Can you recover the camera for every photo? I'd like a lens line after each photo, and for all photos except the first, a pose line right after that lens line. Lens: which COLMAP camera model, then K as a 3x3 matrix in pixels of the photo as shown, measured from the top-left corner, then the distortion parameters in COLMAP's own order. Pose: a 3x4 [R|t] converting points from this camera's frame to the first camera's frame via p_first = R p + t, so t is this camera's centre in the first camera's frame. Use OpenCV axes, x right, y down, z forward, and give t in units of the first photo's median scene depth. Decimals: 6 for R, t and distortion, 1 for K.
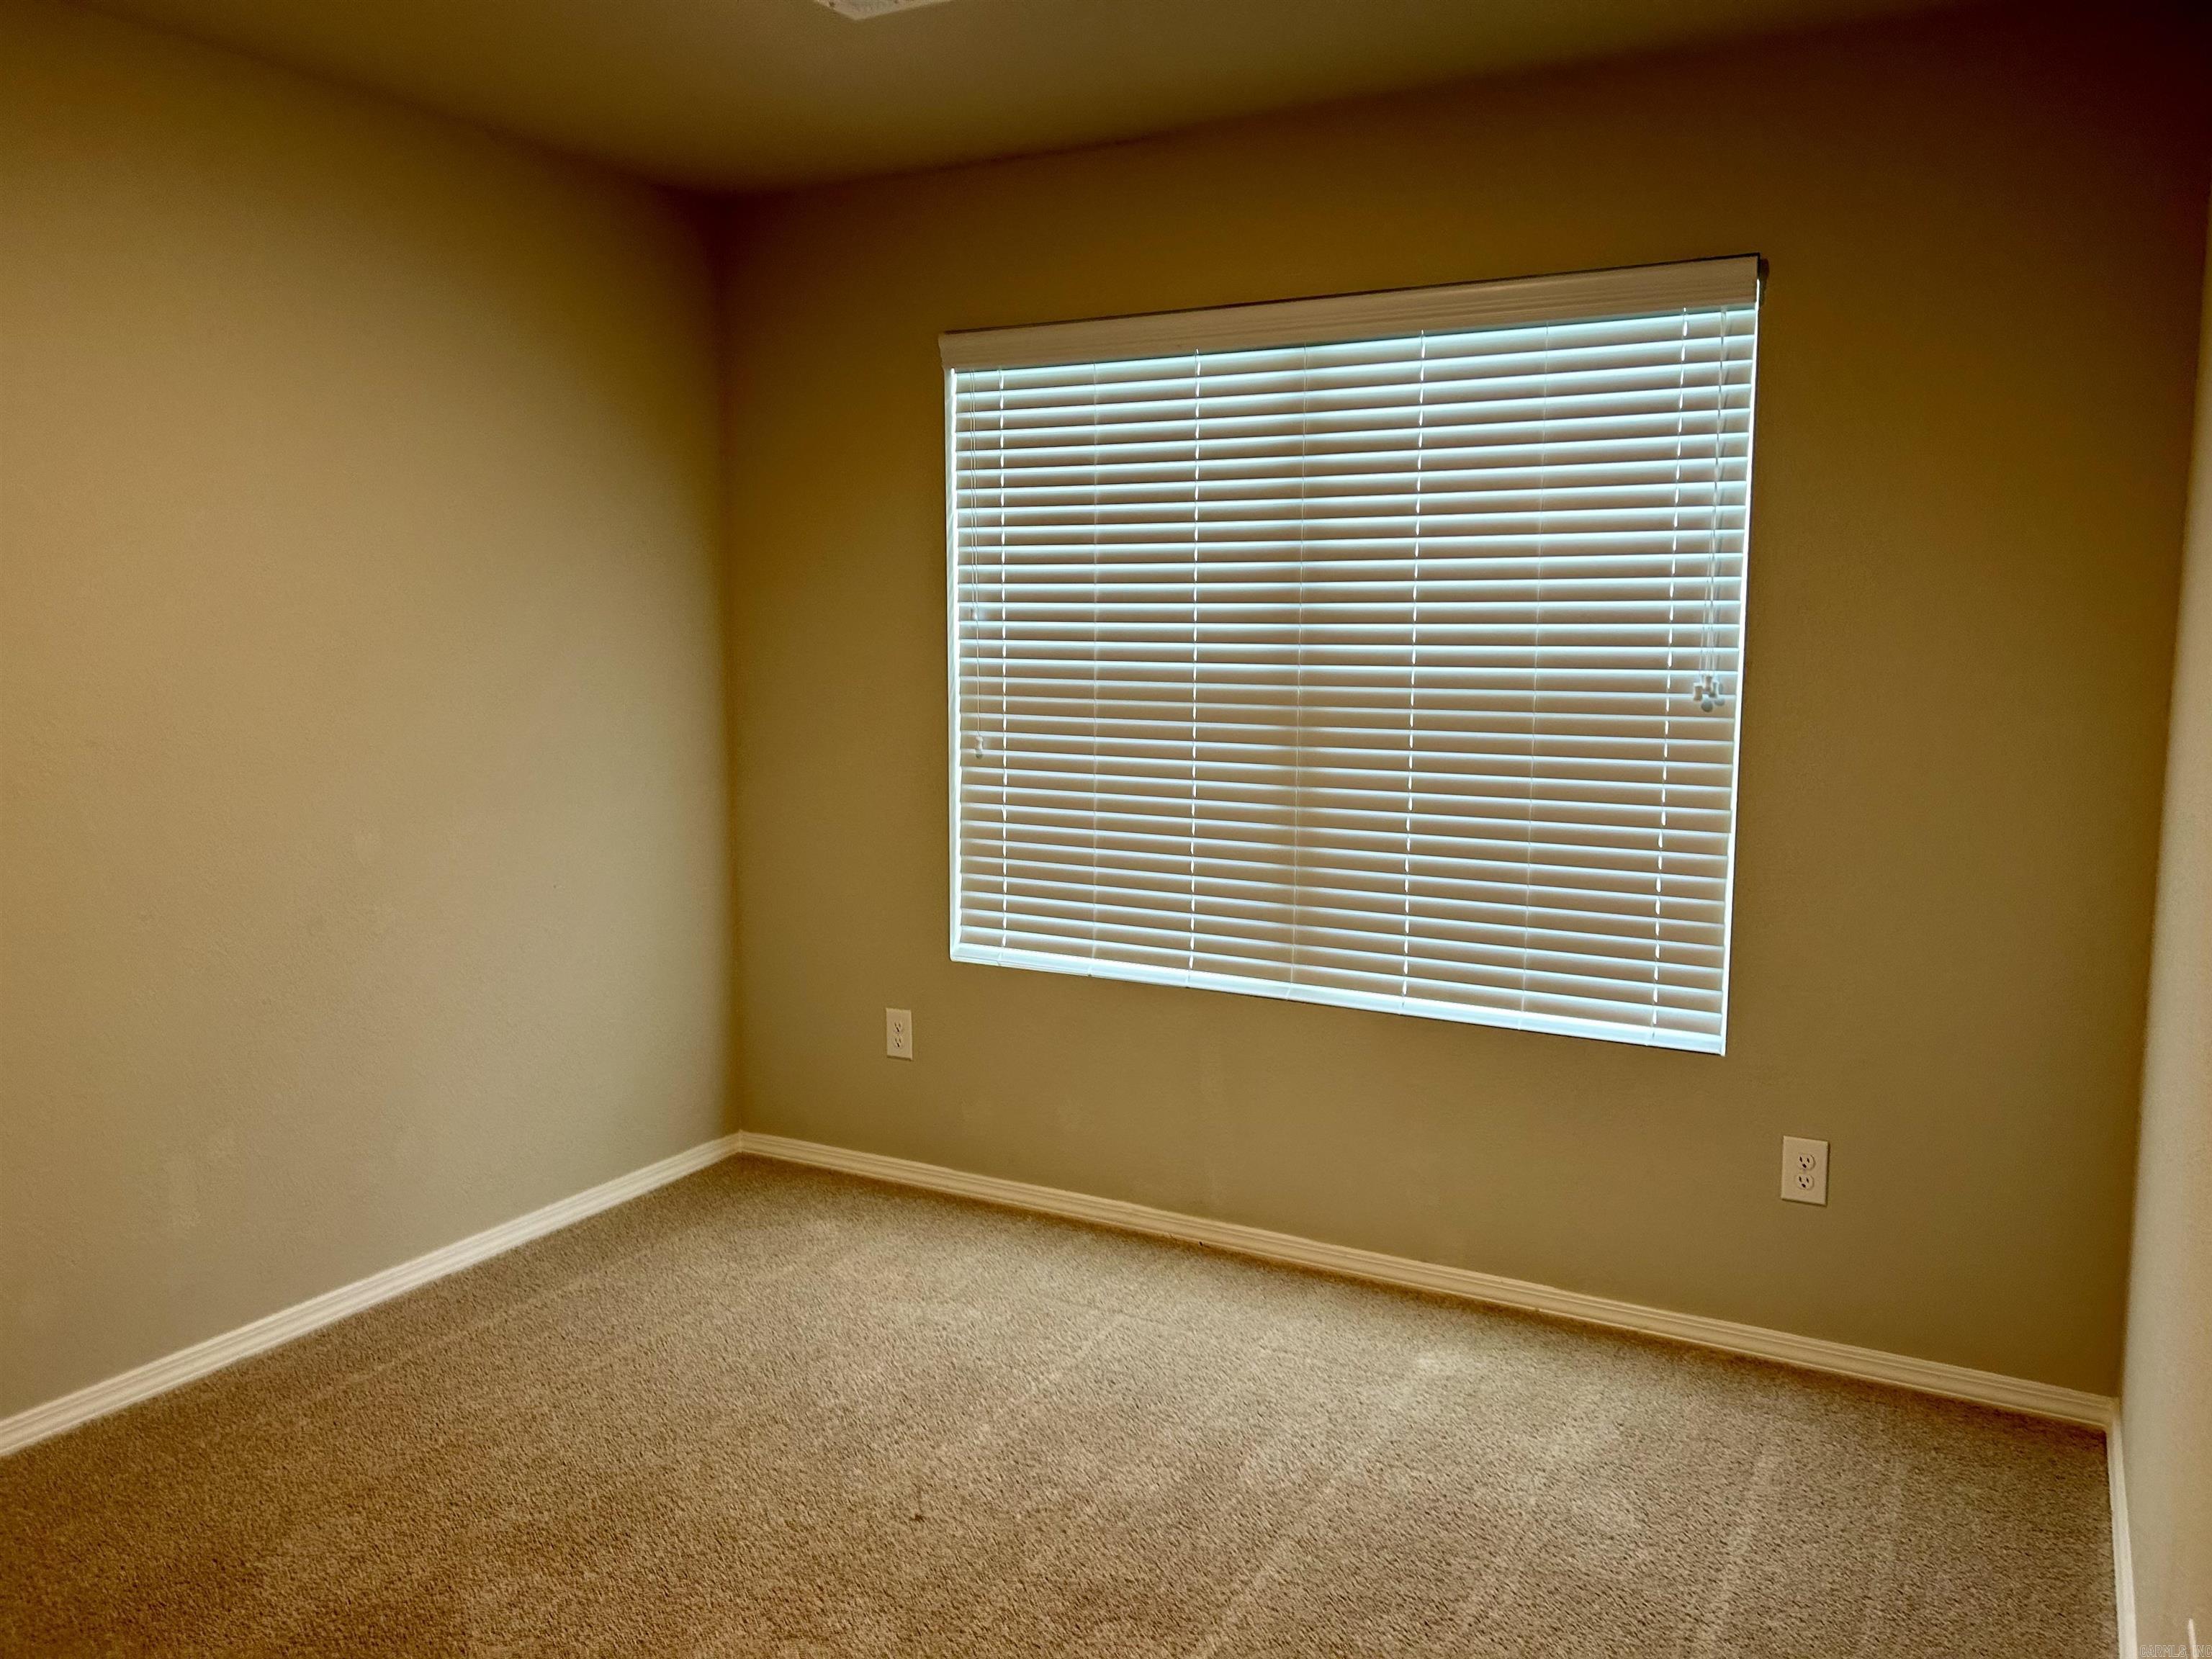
lens RADIAL K [[1672.1, 0, 1099.5], [0, 1672.1, 835.3], [0, 0, 1]] dist [0.115237, -0.131228]
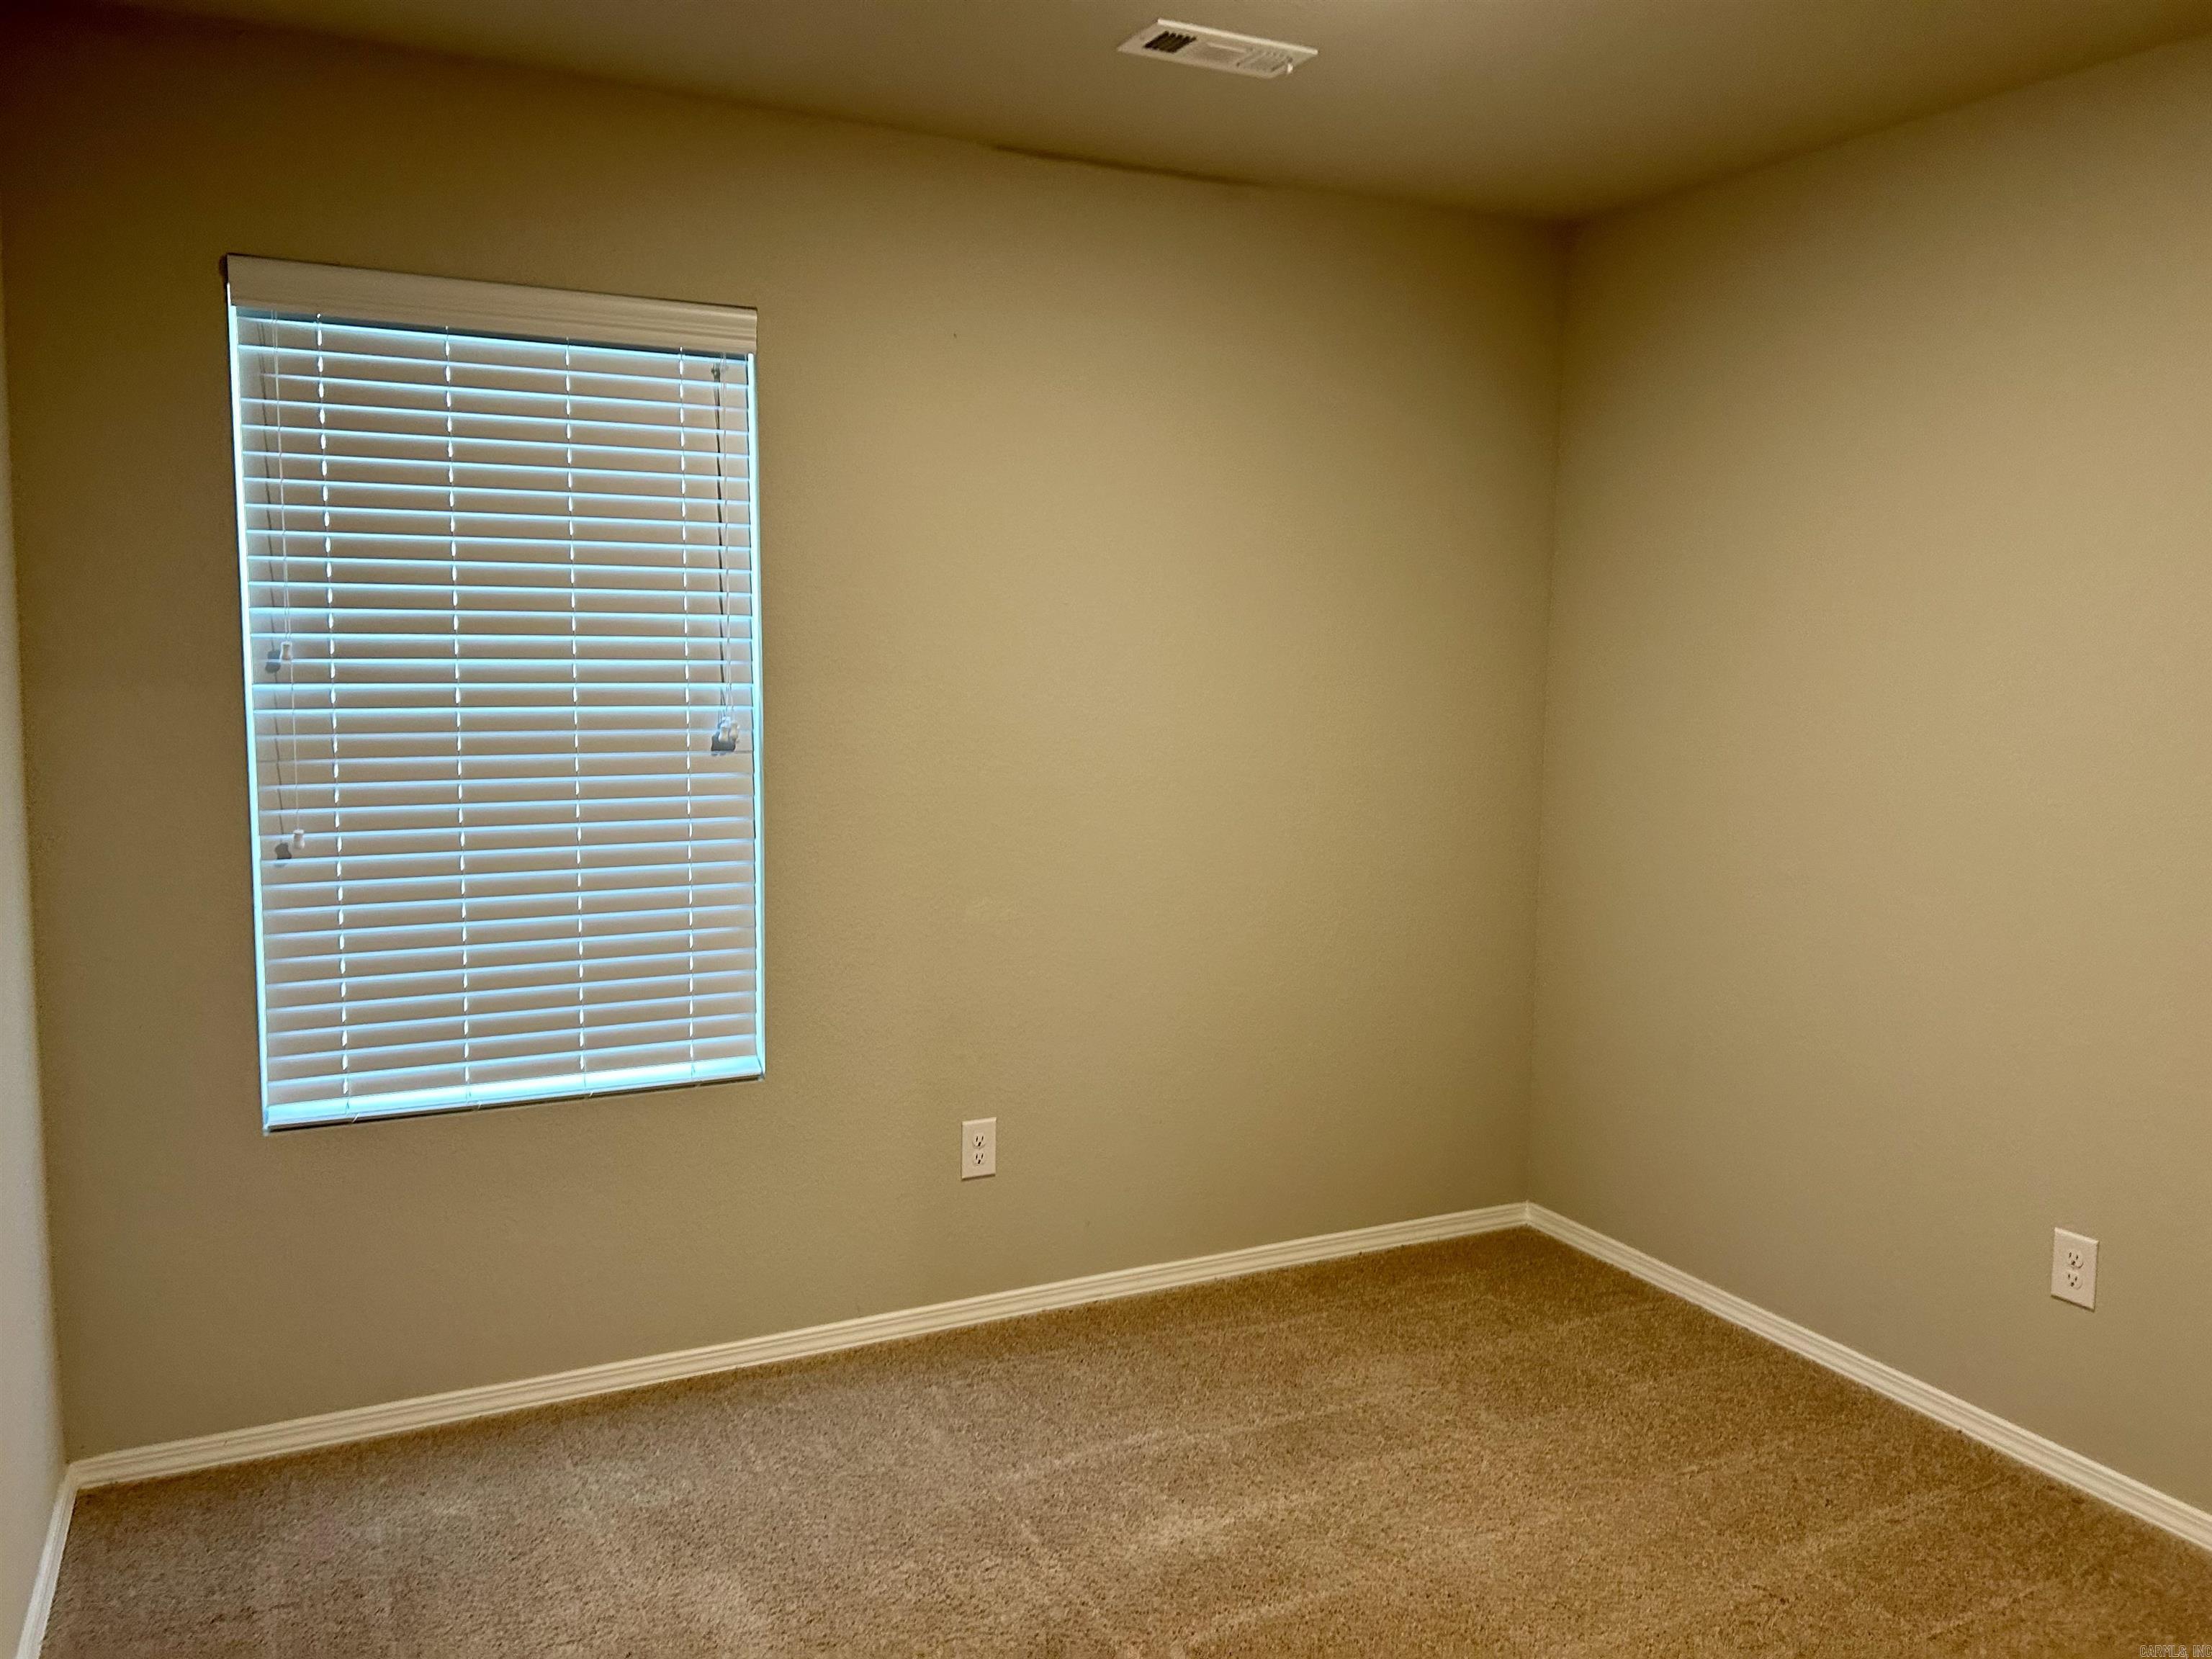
lens RADIAL K [[1754.1, 0, 1109.8], [0, 1754.1, 821.9], [0, 0, 1]] dist [0.105920, -0.147826]
pose [[0.569623, -0.078609, 0.818138, -0.508430], [0.103155, 0.994382, 0.023722, -0.038055], [-0.815407, 0.070882, 0.574532, 0.271348]]
